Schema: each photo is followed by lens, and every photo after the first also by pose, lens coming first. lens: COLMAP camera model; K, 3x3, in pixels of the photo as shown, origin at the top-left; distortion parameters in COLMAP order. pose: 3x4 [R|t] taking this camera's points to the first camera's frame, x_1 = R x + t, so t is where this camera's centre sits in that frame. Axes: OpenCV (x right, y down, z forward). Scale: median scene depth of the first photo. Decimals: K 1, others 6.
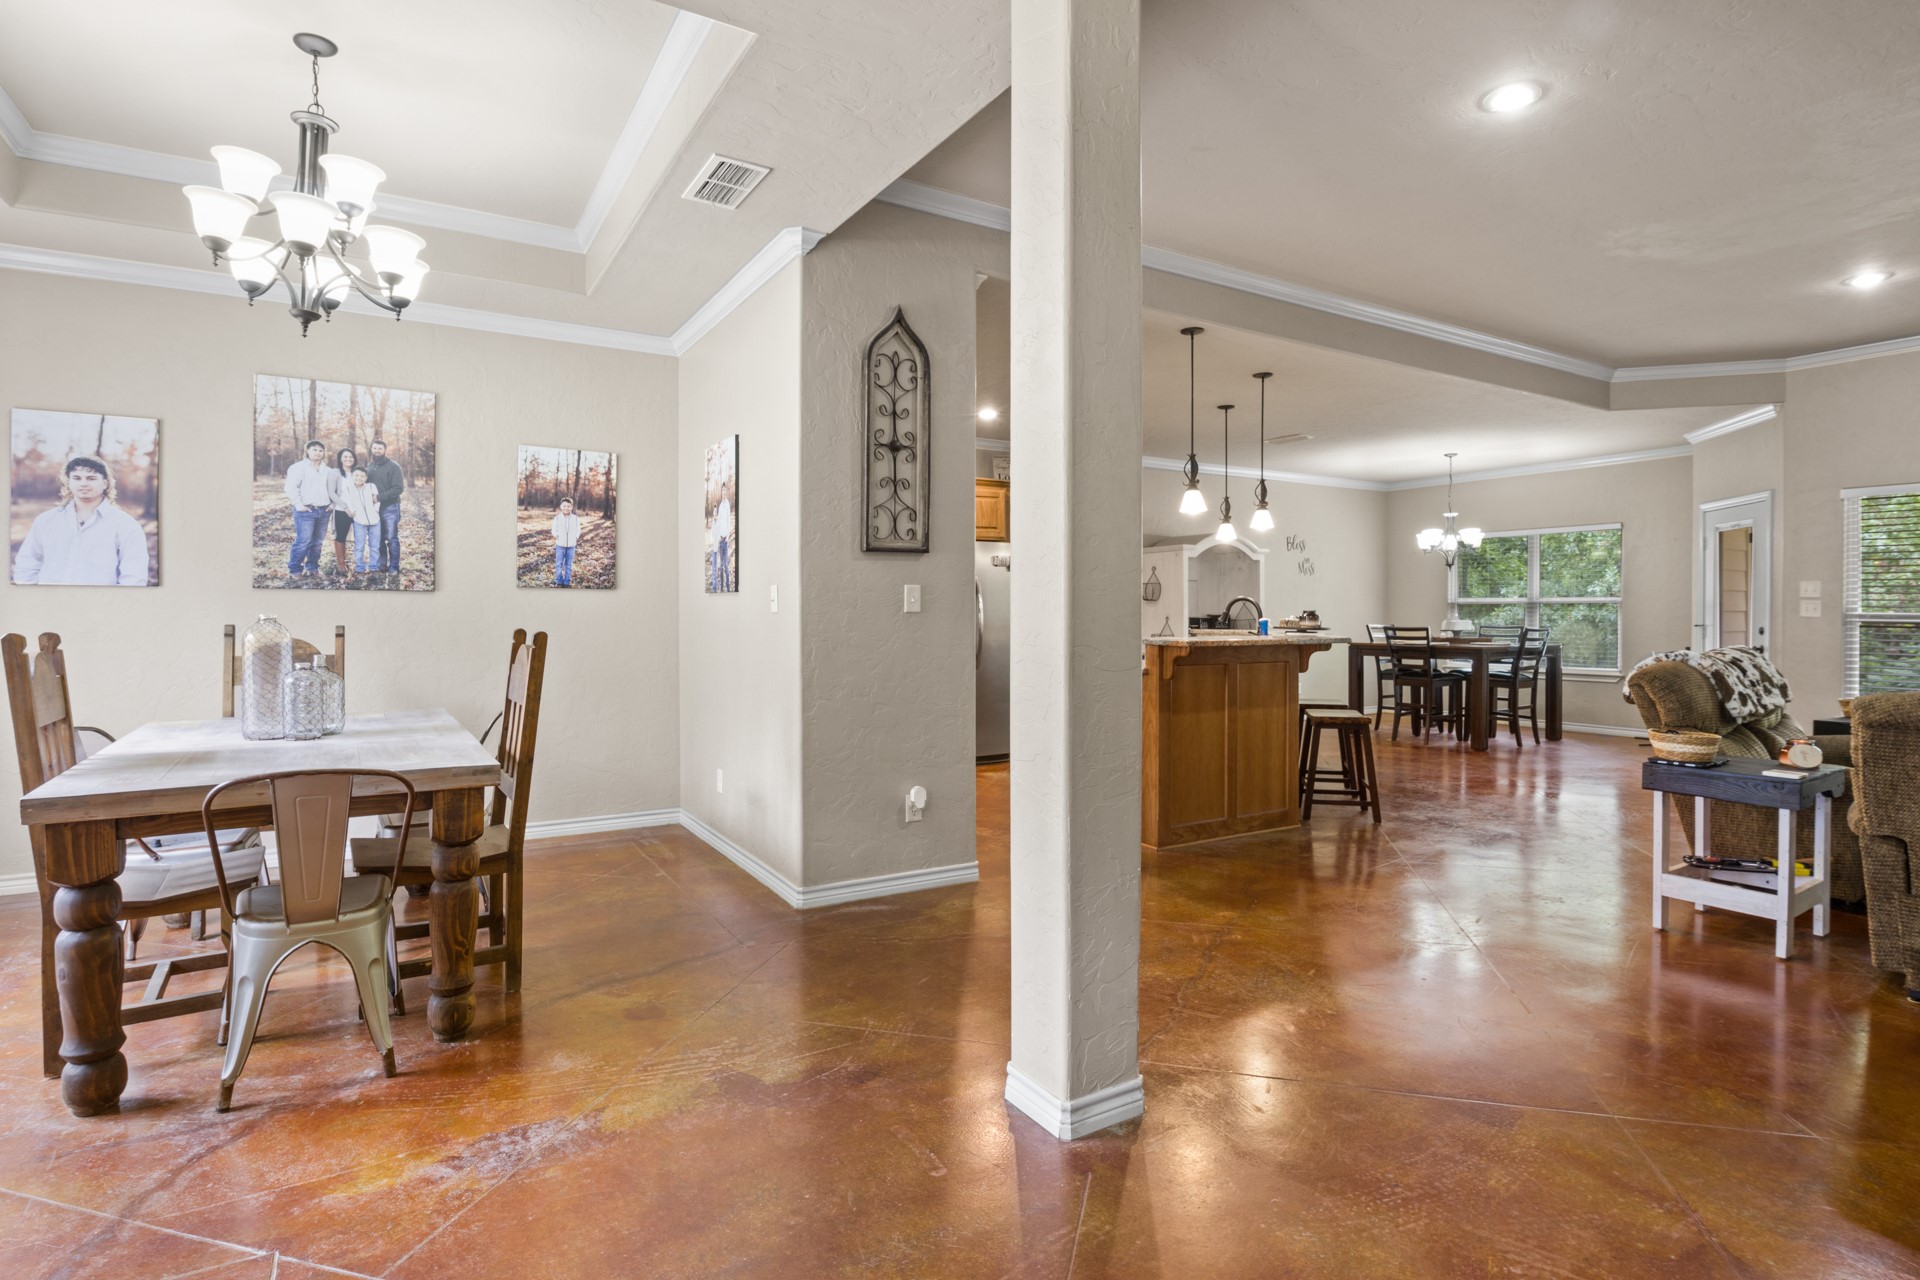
lens RADIAL K [[963.2, 0, 966.3], [0, 963.2, 617.8], [0, 0, 1]] dist [-0.012592, -0.001303]
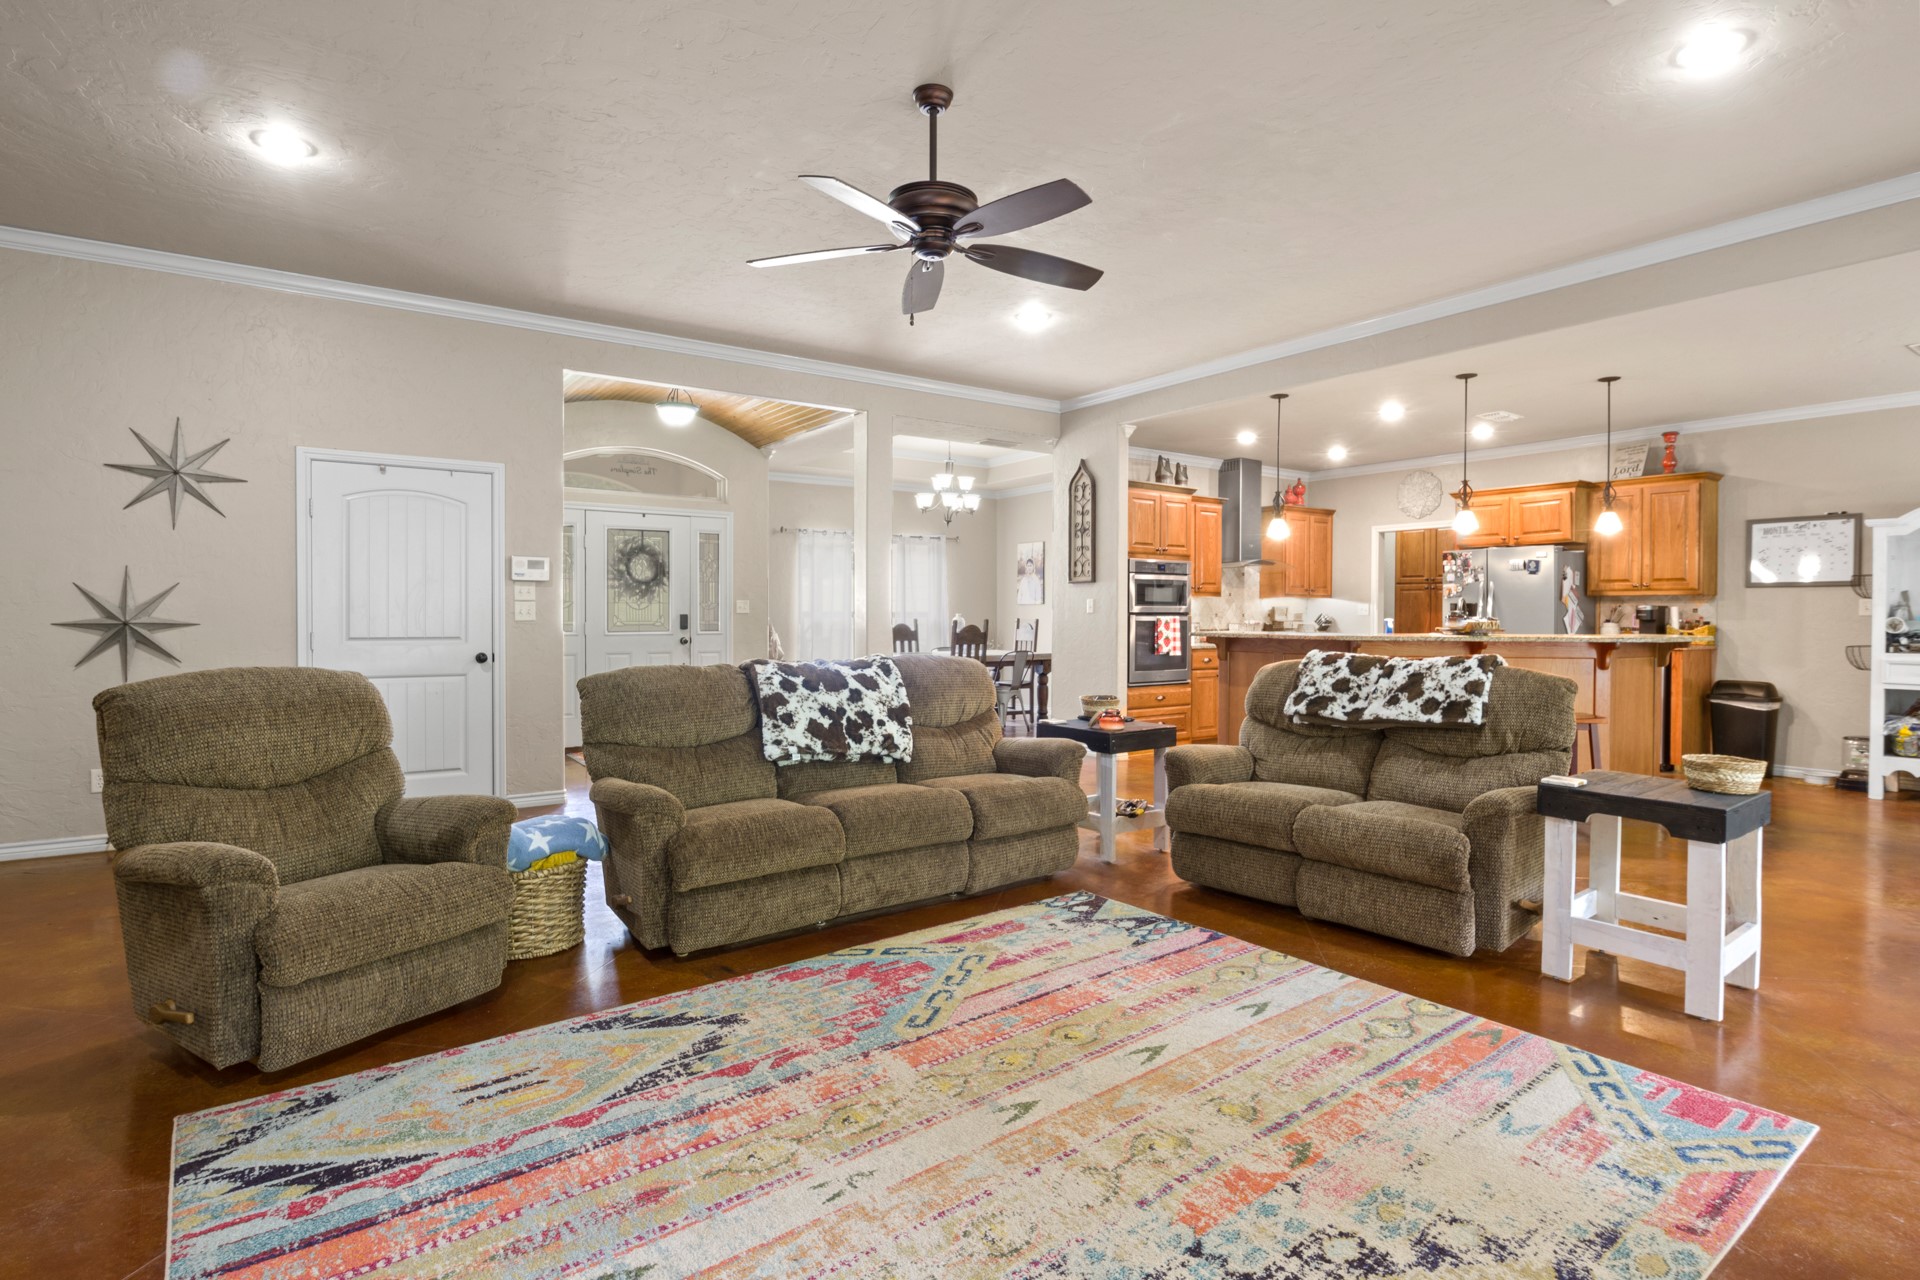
lens RADIAL K [[963.2, 0, 966.3], [0, 963.2, 617.8], [0, 0, 1]] dist [-0.012592, -0.001303]
pose [[0.071721, 0.002585, -0.997421, 1.646100], [-0.009269, 0.999955, 0.001925, 0.002126], [0.997382, 0.009107, 0.071741, 0.536253]]
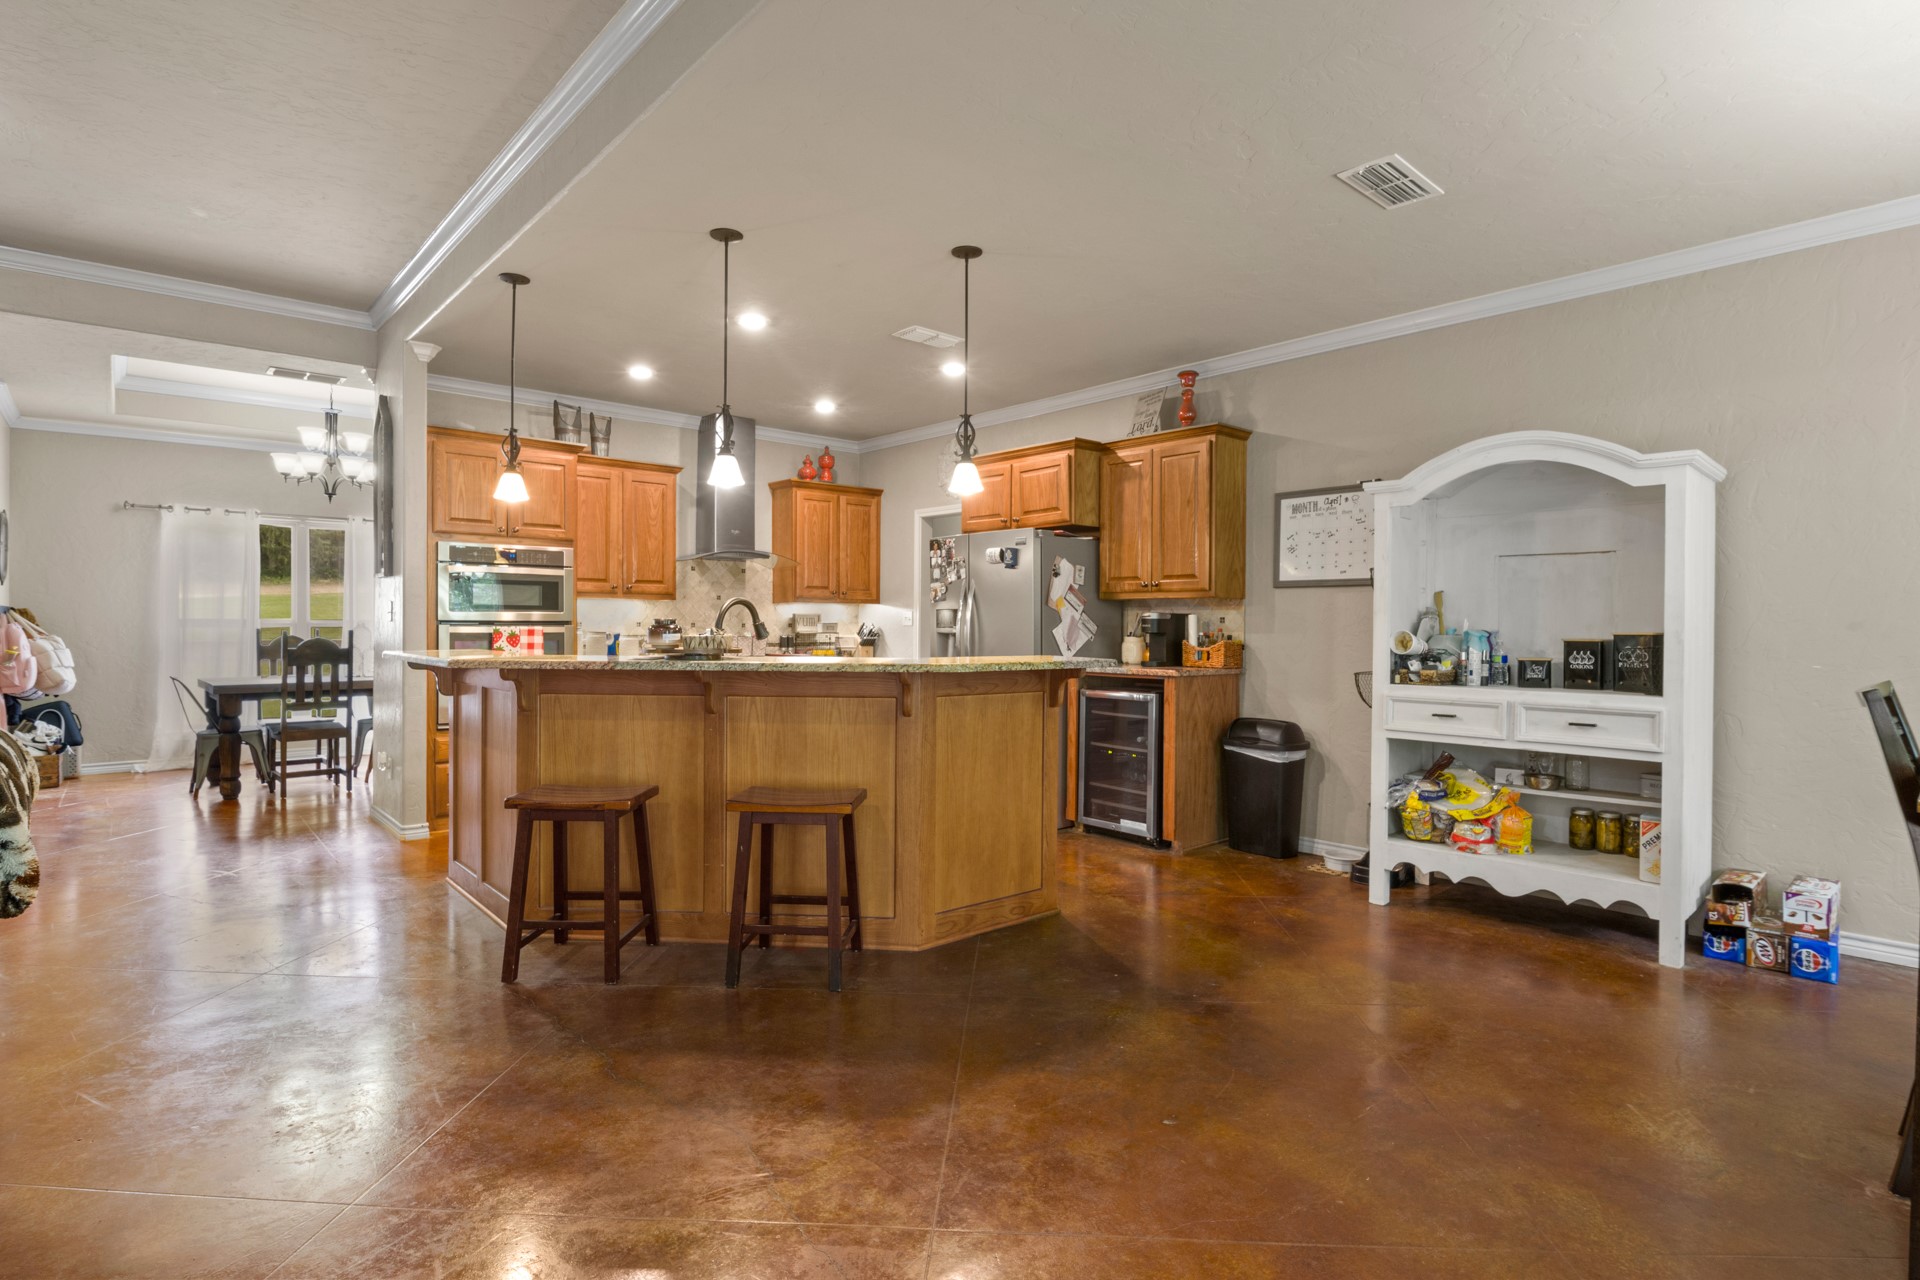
lens RADIAL K [[956.1, 0, 965.8], [0, 956.1, 632.5], [0, 0, 1]] dist [-0.009798, -0.000167]
pose [[0.186843, 0.007575, -0.982361, 1.215317], [-0.011550, 0.999918, 0.005513, -0.005892], [0.982322, 0.010317, 0.186915, 1.348719]]
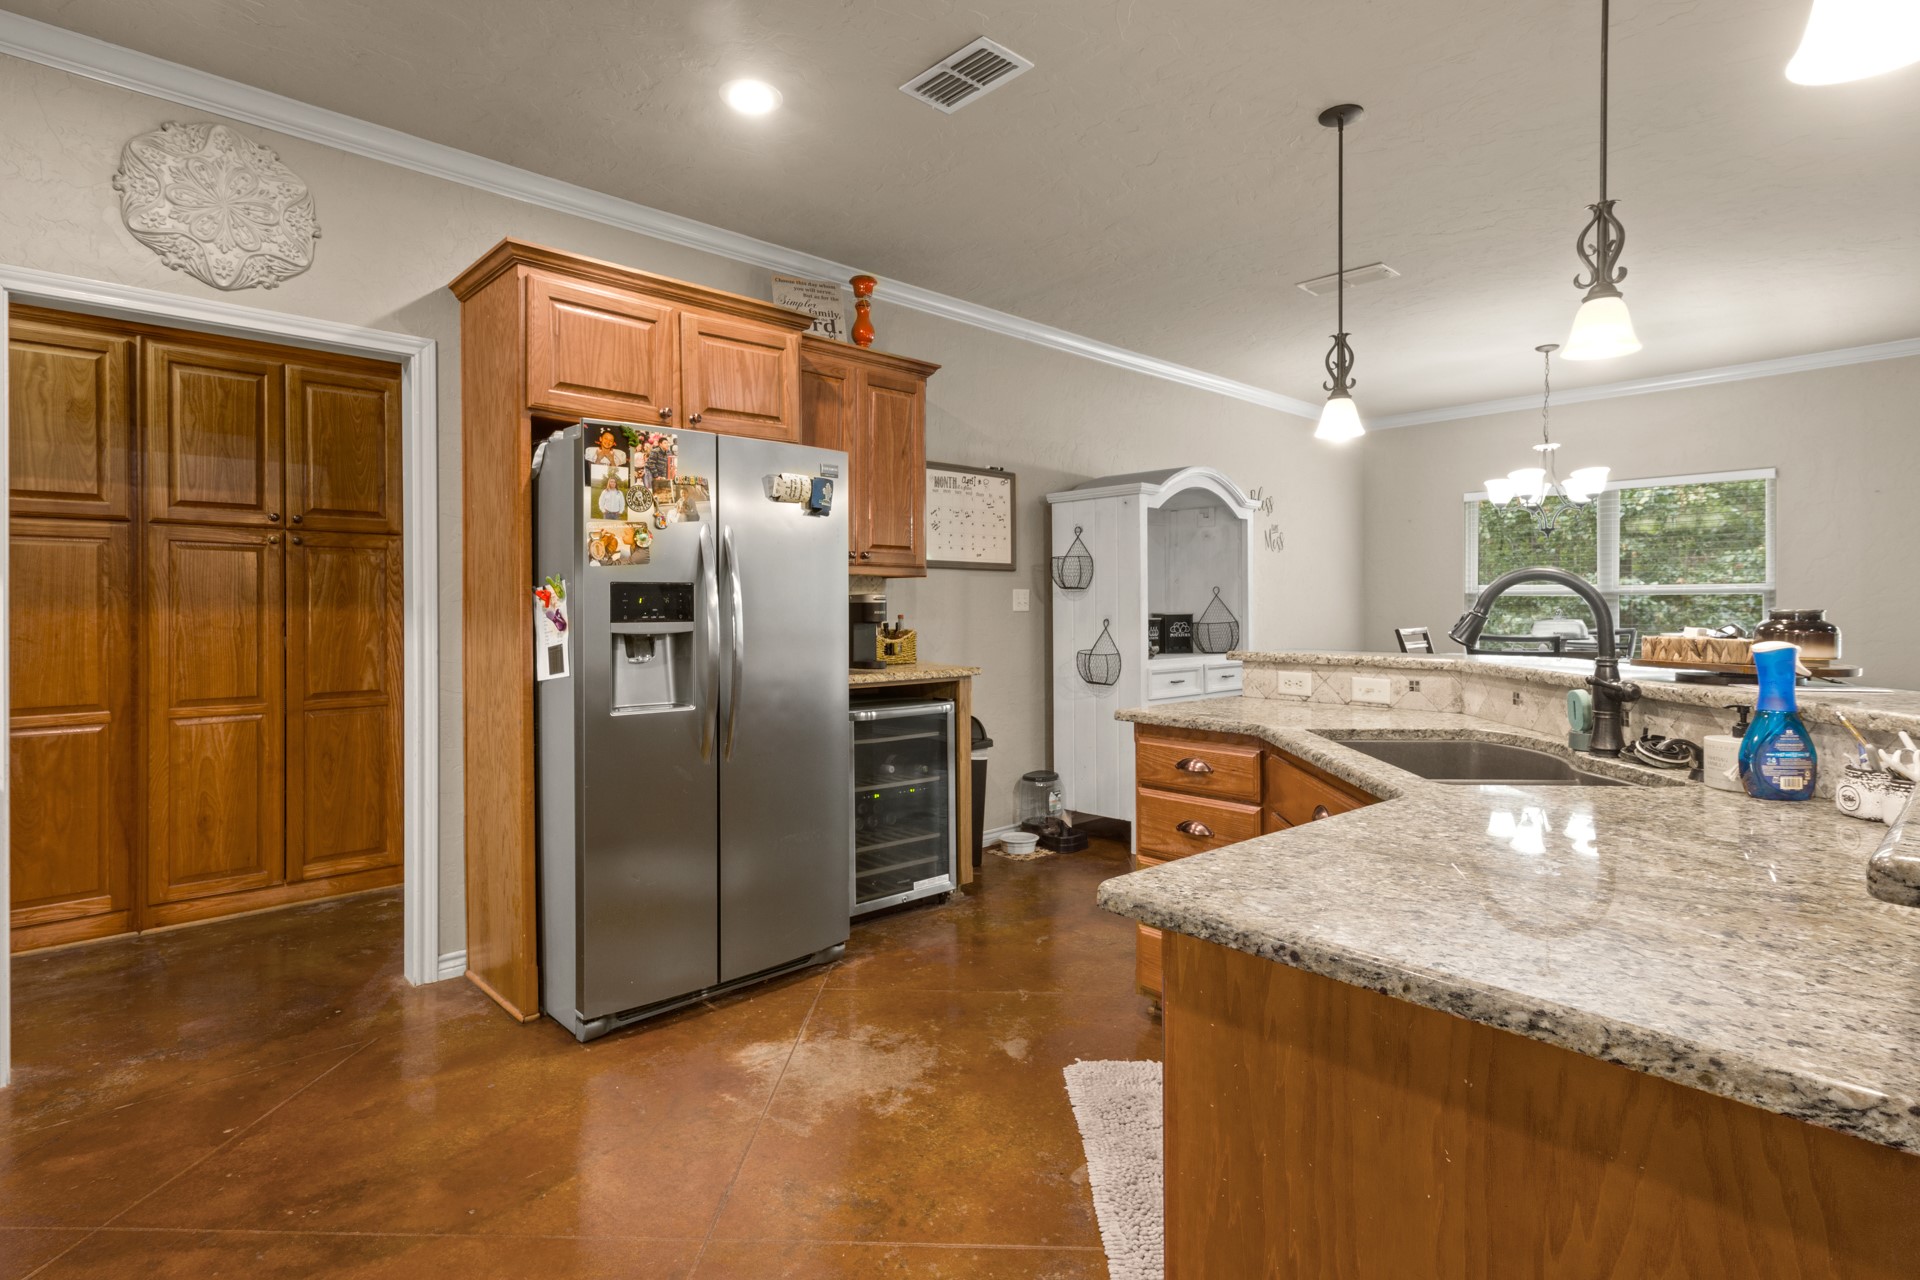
lens RADIAL K [[955.4, 0, 966.5], [0, 955.4, 609.3], [0, 0, 1]] dist [0.014524, -0.001109]
pose [[0.977973, -0.003652, 0.208701, 0.040429], [0.004295, 0.999987, -0.002627, -0.010387], [-0.208688, 0.003466, 0.977976, 0.948009]]
